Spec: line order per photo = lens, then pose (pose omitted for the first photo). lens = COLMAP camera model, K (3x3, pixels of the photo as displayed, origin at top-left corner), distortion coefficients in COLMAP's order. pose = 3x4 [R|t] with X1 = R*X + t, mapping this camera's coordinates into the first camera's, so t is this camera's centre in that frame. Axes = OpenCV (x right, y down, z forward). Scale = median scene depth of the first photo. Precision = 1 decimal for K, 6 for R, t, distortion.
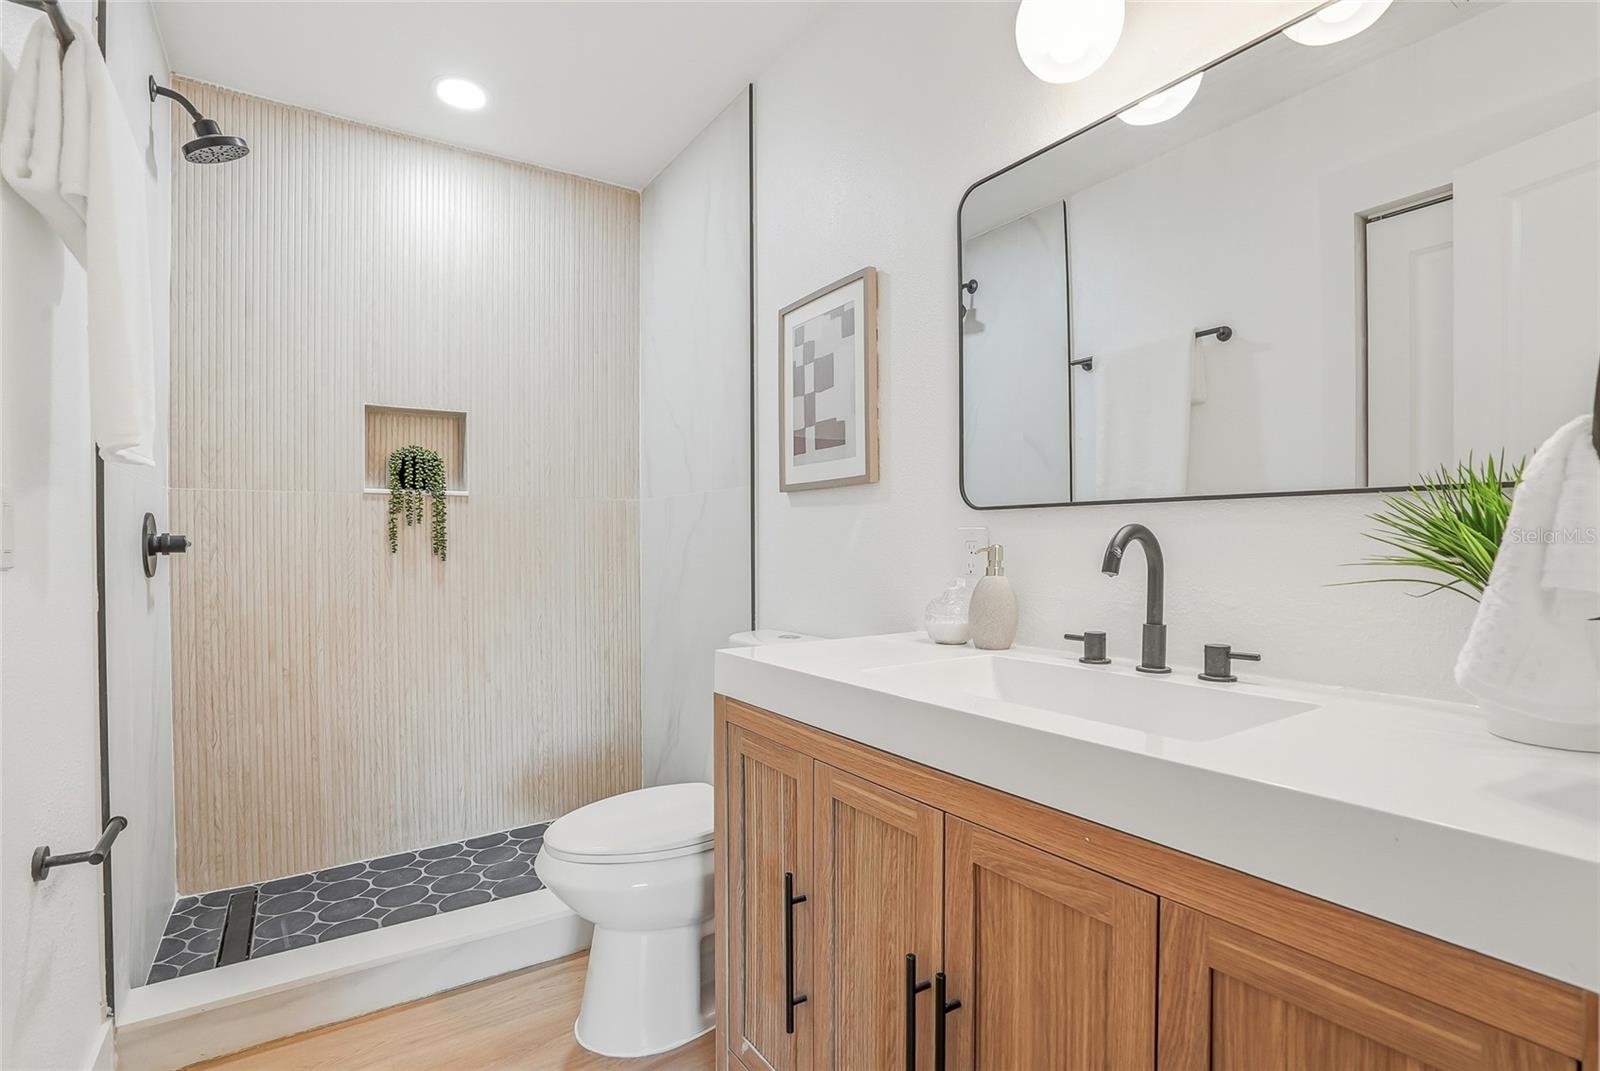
lens RADIAL K [[748.8, 0, 794.0], [0, 748.8, 539.3], [0, 0, 1]] dist [-0.054247, 0.018147]
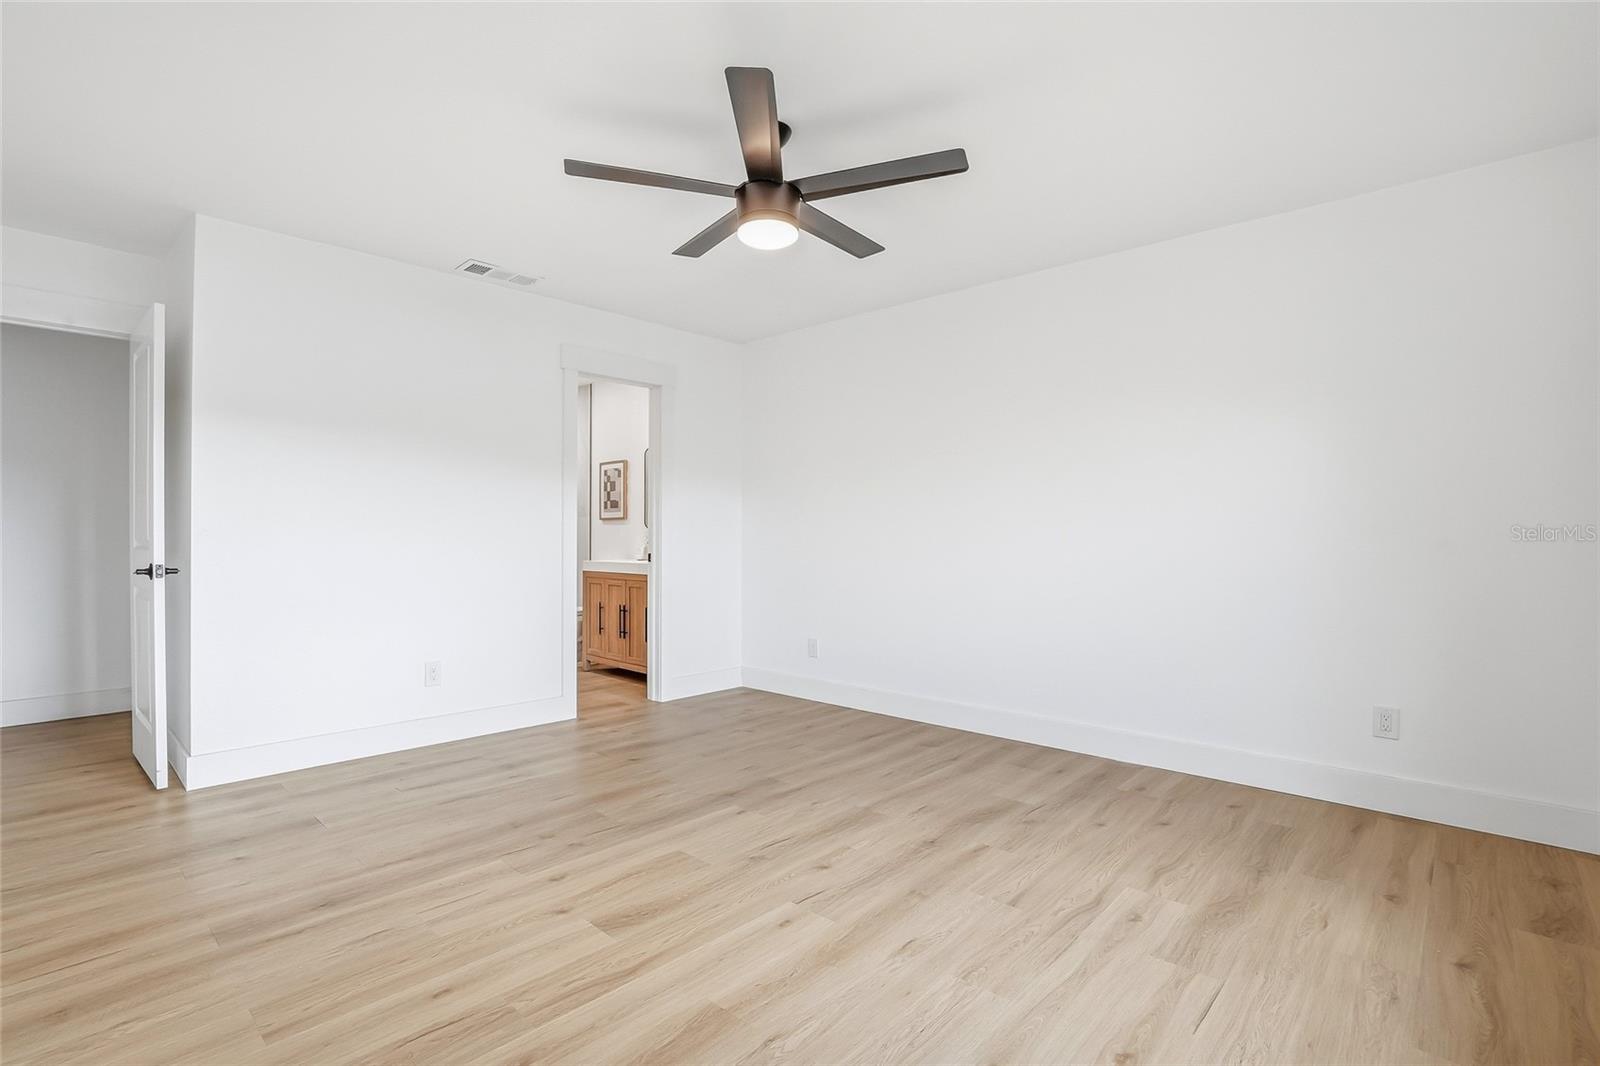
lens RADIAL K [[744.3, 0, 779.1], [0, 744.3, 541.2], [0, 0, 1]] dist [-0.037498, -0.000129]
pose [[0.978865, 0.001247, 0.204505, 0.088195], [-0.002908, 0.999965, 0.007822, -0.000378], [-0.204488, -0.008251, 0.978834, -2.395848]]
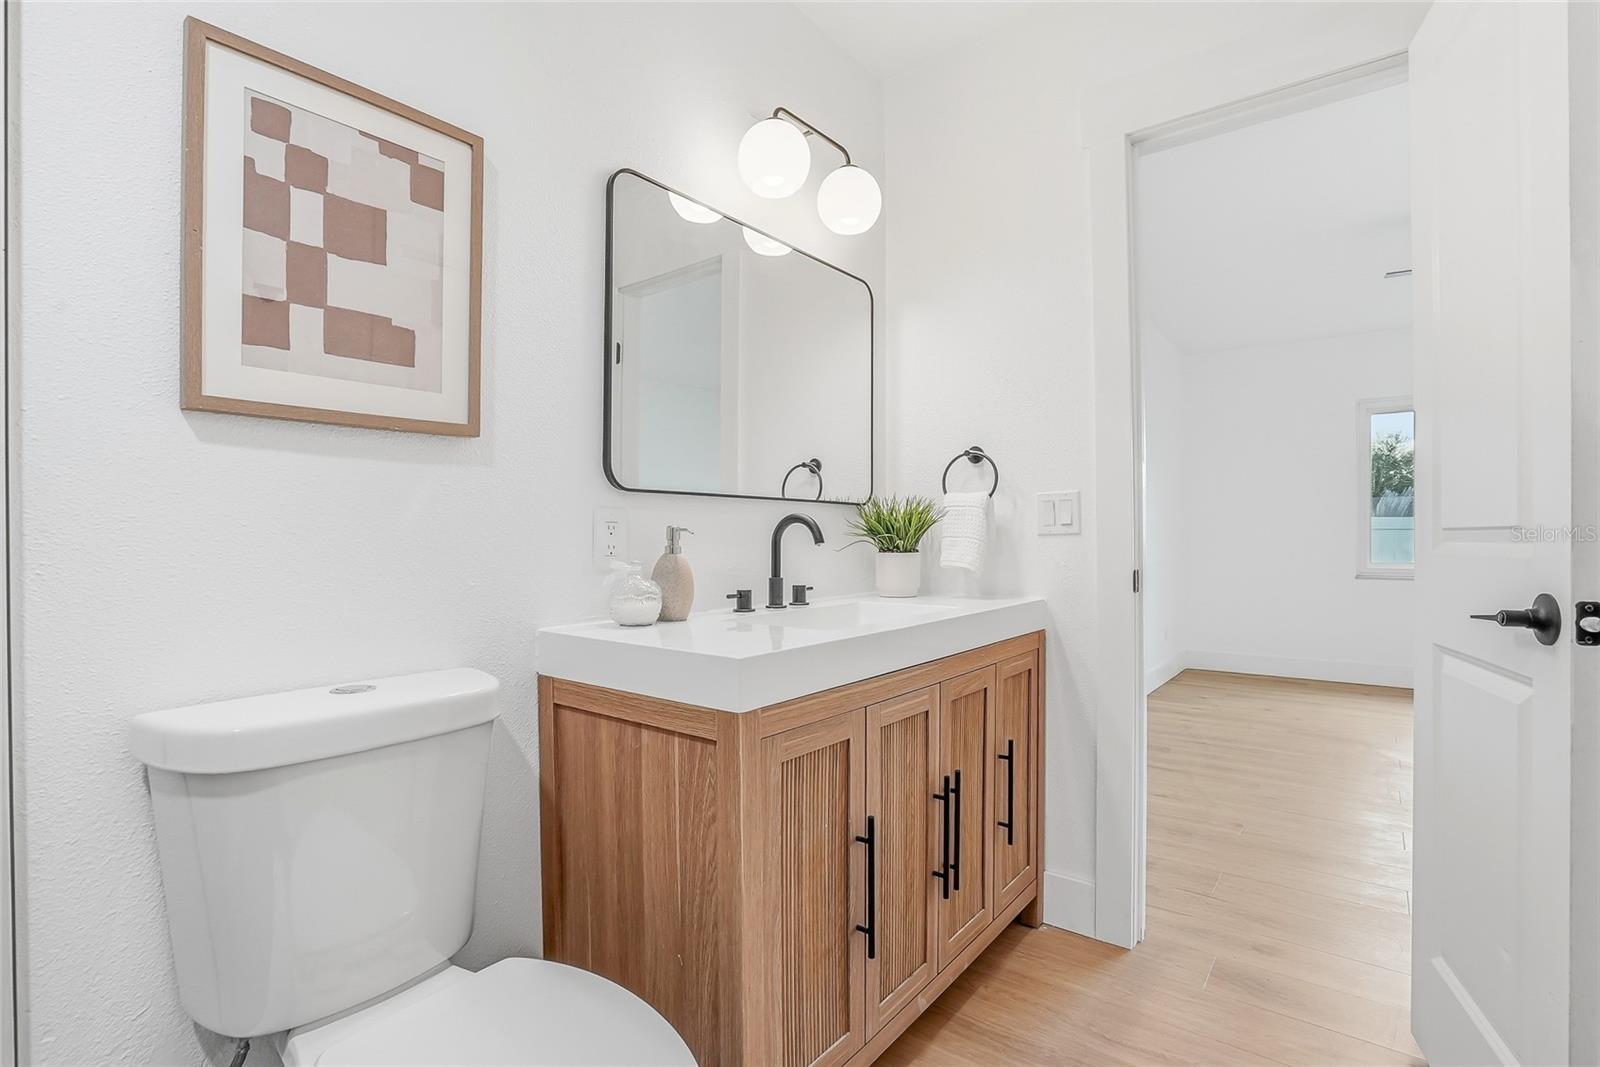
lens RADIAL K [[748.8, 0, 794.0], [0, 748.8, 537.3], [0, 0, 1]] dist [-0.054247, 0.018147]
pose [[-0.299806, 0.002613, 0.953997, -0.592126], [-0.000553, 0.999996, -0.002913, 0.019622], [-0.954000, -0.001401, -0.299803, 0.823172]]
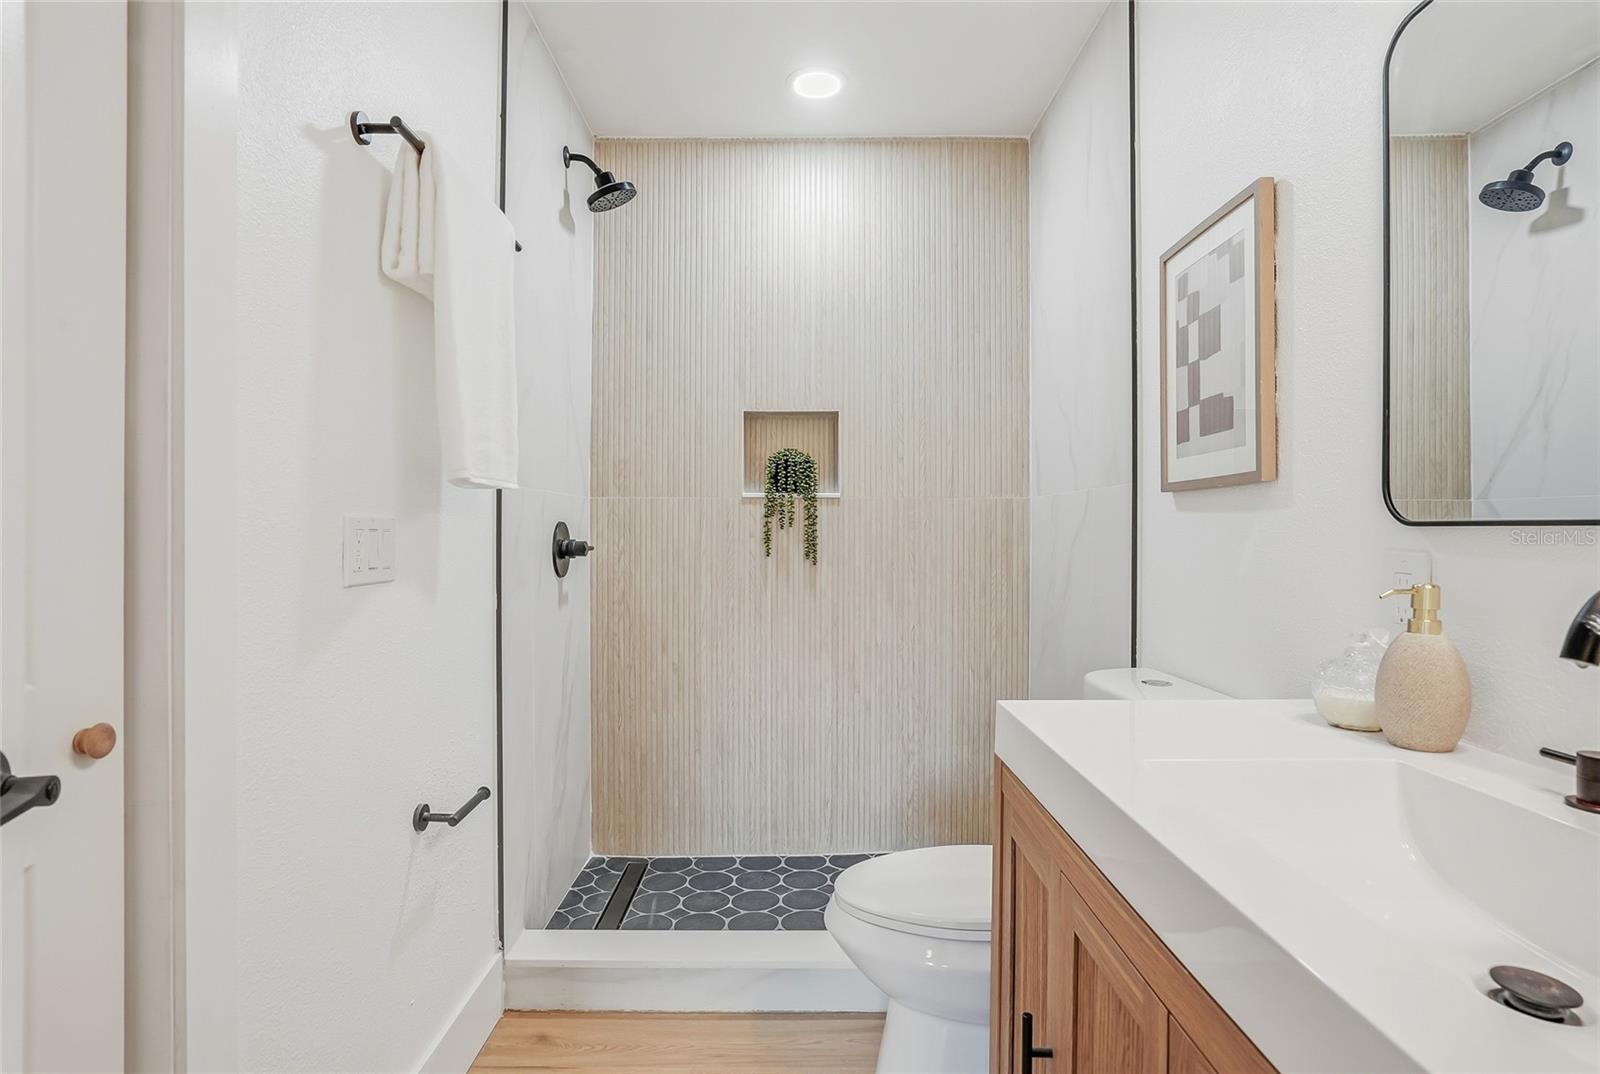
lens RADIAL K [[829.7, 0, 804.2], [0, 829.7, 522.5], [0, 0, 1]] dist [-0.052556, 0.025207]
pose [[0.837703, 0.001003, -0.546126, 0.143746], [-0.004025, 0.999982, -0.004337, -0.028008], [0.546112, 0.005831, 0.837692, 0.094790]]
